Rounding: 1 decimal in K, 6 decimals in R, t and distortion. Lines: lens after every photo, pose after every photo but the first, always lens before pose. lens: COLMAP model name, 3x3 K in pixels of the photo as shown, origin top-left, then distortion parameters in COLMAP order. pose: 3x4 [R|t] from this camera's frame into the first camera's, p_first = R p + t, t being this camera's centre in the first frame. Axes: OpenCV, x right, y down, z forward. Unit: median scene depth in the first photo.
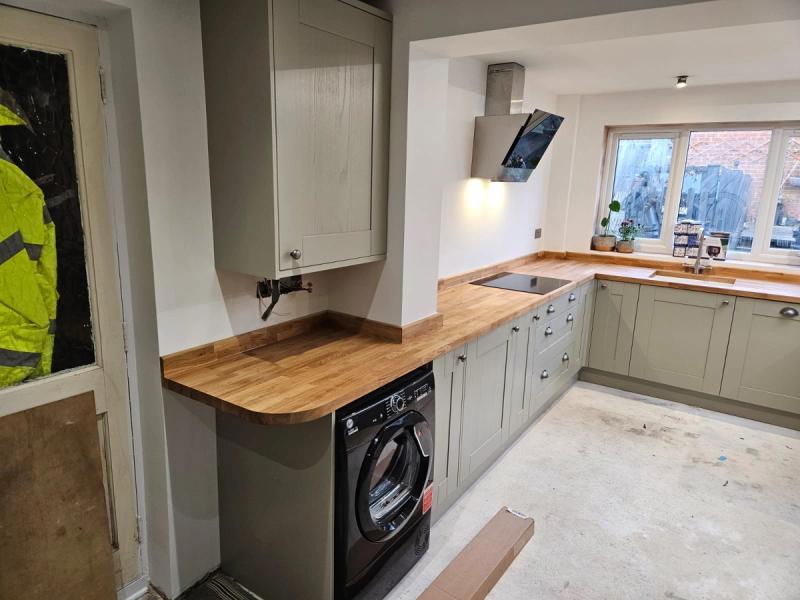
lens RADIAL K [[531.4, 0, 394.1], [0, 531.4, 292.4], [0, 0, 1]] dist [0.078279, -0.063971]
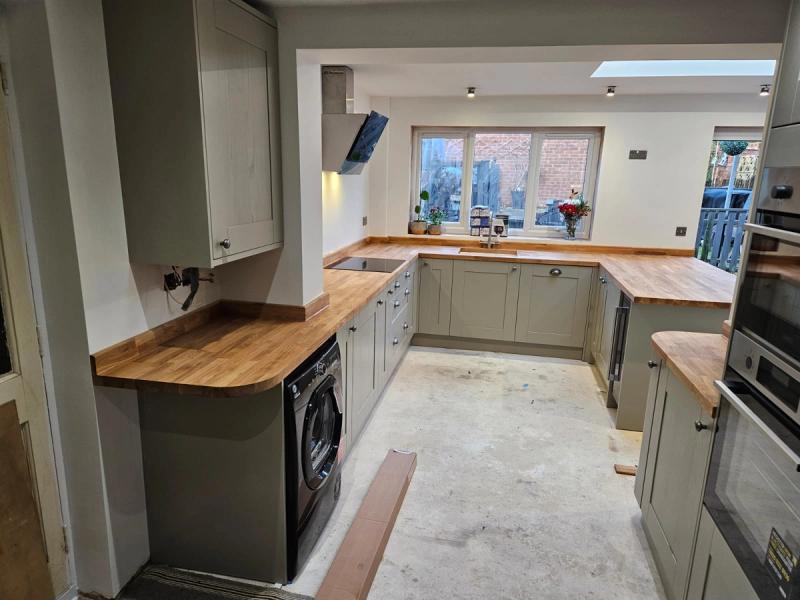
lens RADIAL K [[531.4, 0, 397.8], [0, 531.4, 302.3], [0, 0, 1]] dist [0.078279, -0.063971]
pose [[0.916932, -0.098530, 0.386689, -0.181441], [0.085721, 0.995050, 0.050278, 0.013463], [-0.389729, -0.012954, 0.920839, -0.082070]]
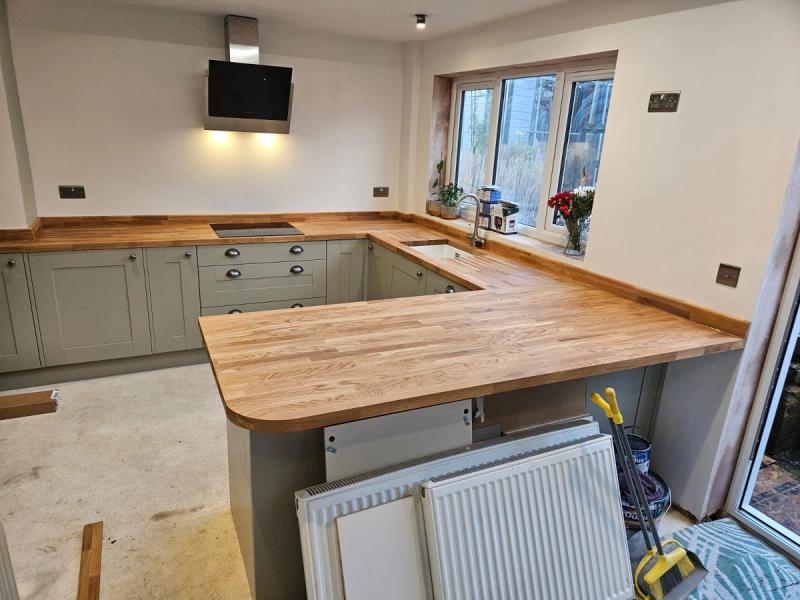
lens RADIAL K [[531.4, 0, 393.7], [0, 531.4, 300.7], [0, 0, 1]] dist [0.078279, -0.063971]
pose [[0.866636, 0.160092, -0.472559, 1.258182], [-0.124885, 0.986578, 0.105200, -0.031674], [0.483058, -0.032155, 0.874998, 0.243973]]
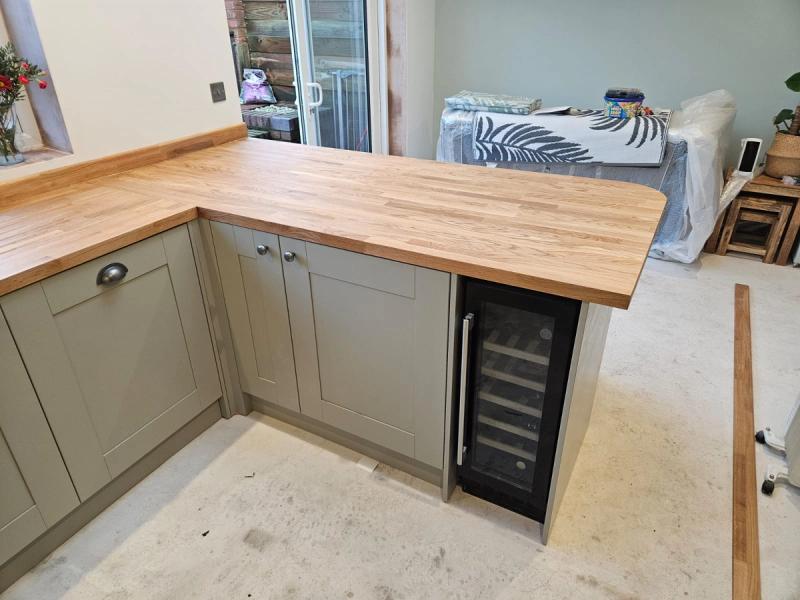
lens RADIAL K [[531.4, 0, 396.3], [0, 531.4, 298.5], [0, 0, 1]] dist [0.078279, -0.063971]
pose [[-0.106121, -0.499085, 0.860031, 0.358632], [0.223128, 0.830906, 0.509715, -0.148077], [-0.968995, 0.245989, 0.023183, 0.910365]]
